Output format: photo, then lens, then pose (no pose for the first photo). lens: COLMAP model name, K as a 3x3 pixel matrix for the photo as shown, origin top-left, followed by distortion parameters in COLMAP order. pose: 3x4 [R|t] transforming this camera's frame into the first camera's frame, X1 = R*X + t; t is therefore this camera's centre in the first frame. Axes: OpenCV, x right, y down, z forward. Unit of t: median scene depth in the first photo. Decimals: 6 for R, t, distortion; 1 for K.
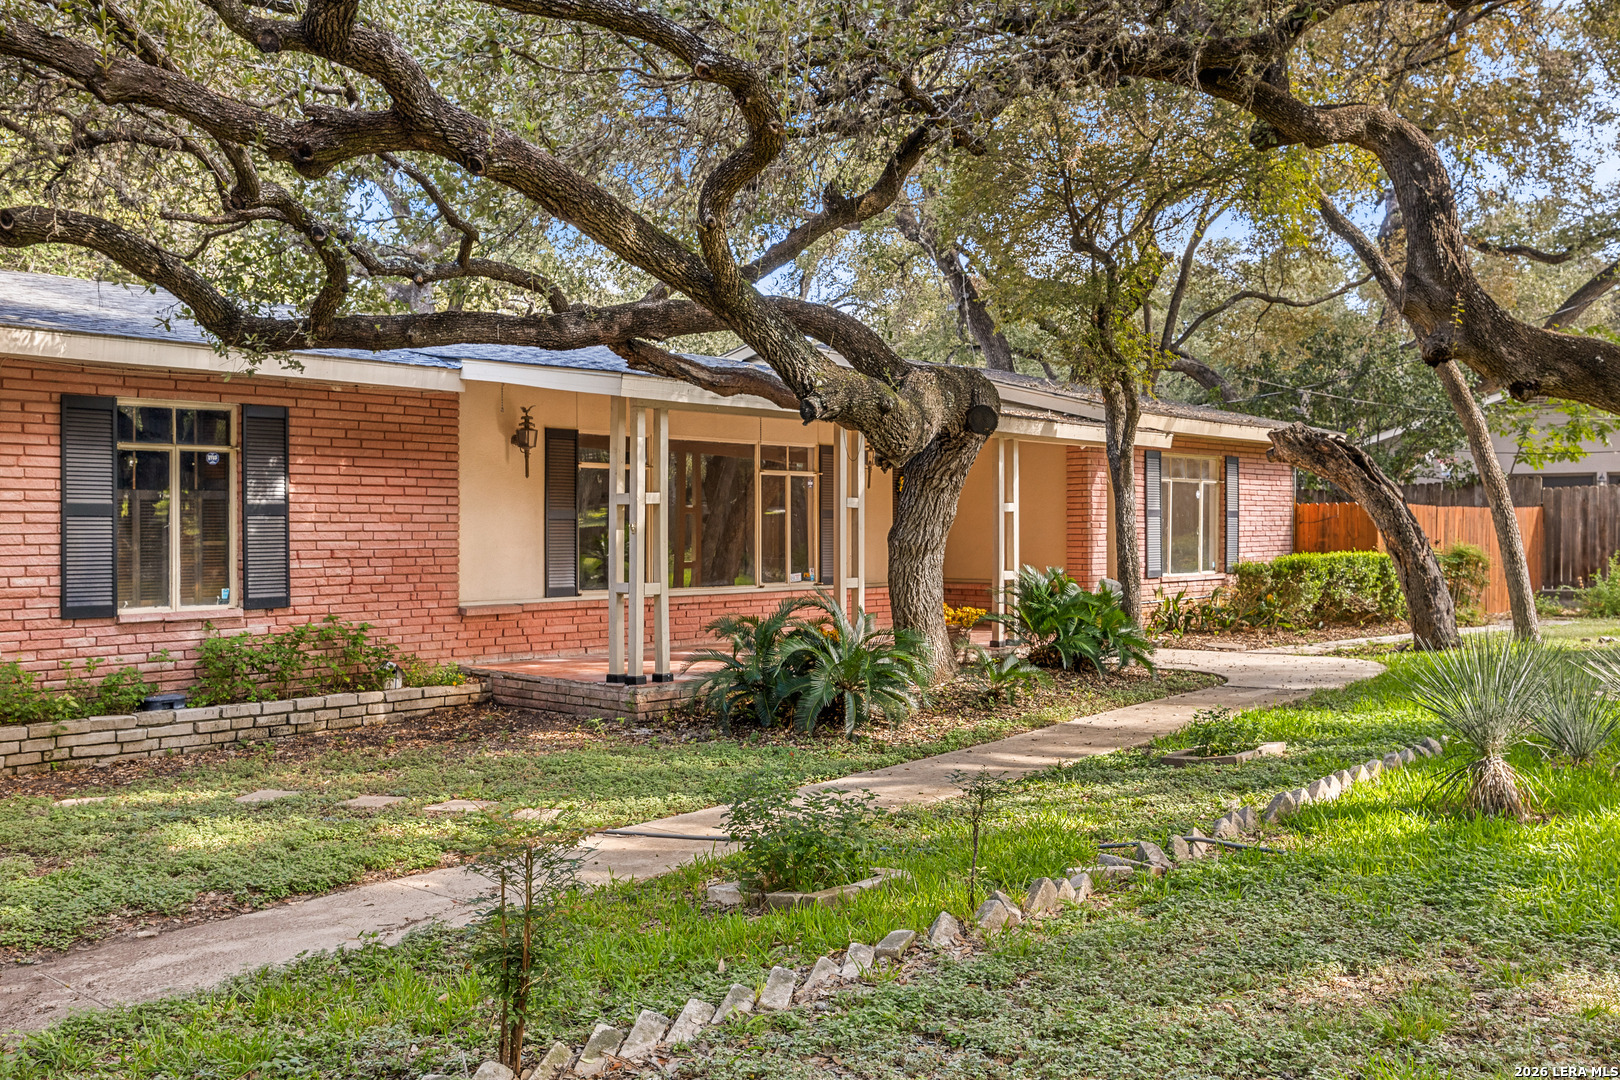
lens RADIAL K [[1456.3, 0, 807.7], [0, 1456.3, 543.3], [0, 0, 1]] dist [-0.003477, -0.002079]
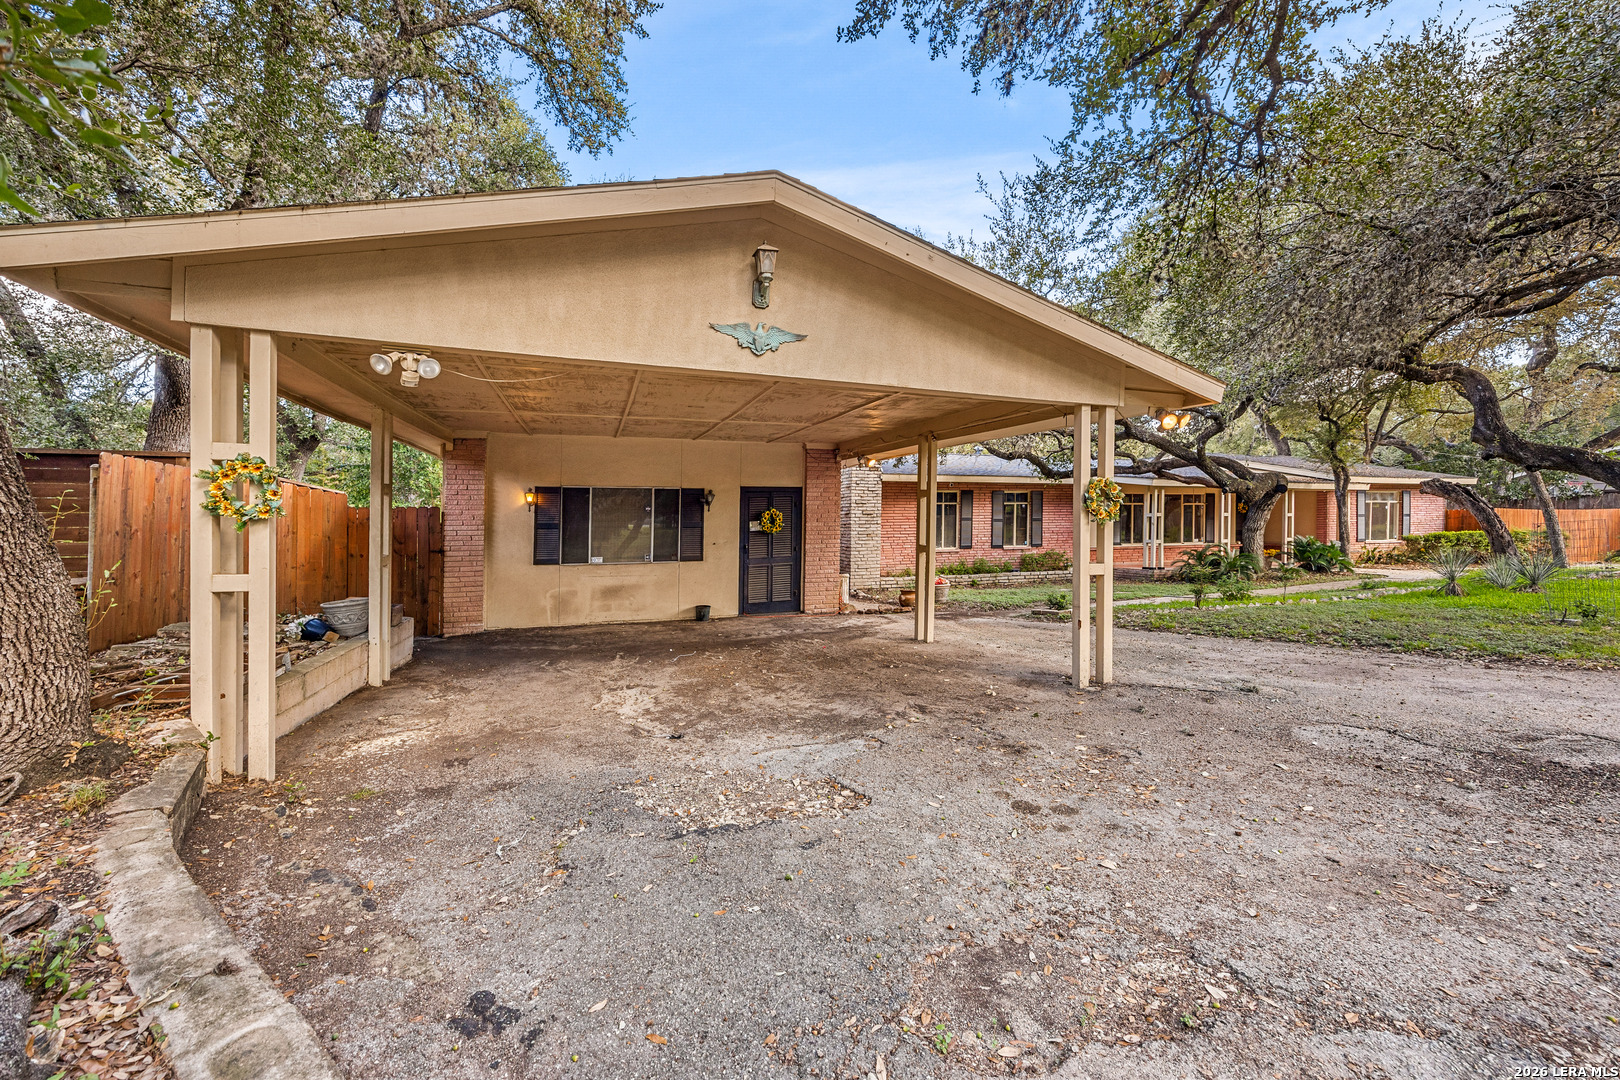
lens RADIAL K [[623.5, 0, 815.0], [0, 623.5, 546.4], [0, 0, 1]] dist [-0.000791, 0.000080]
pose [[0.874454, 0.007012, -0.485057, -0.080571], [0.004551, 0.999733, 0.022658, 0.005055], [0.485087, -0.022021, 0.874189, -0.506375]]
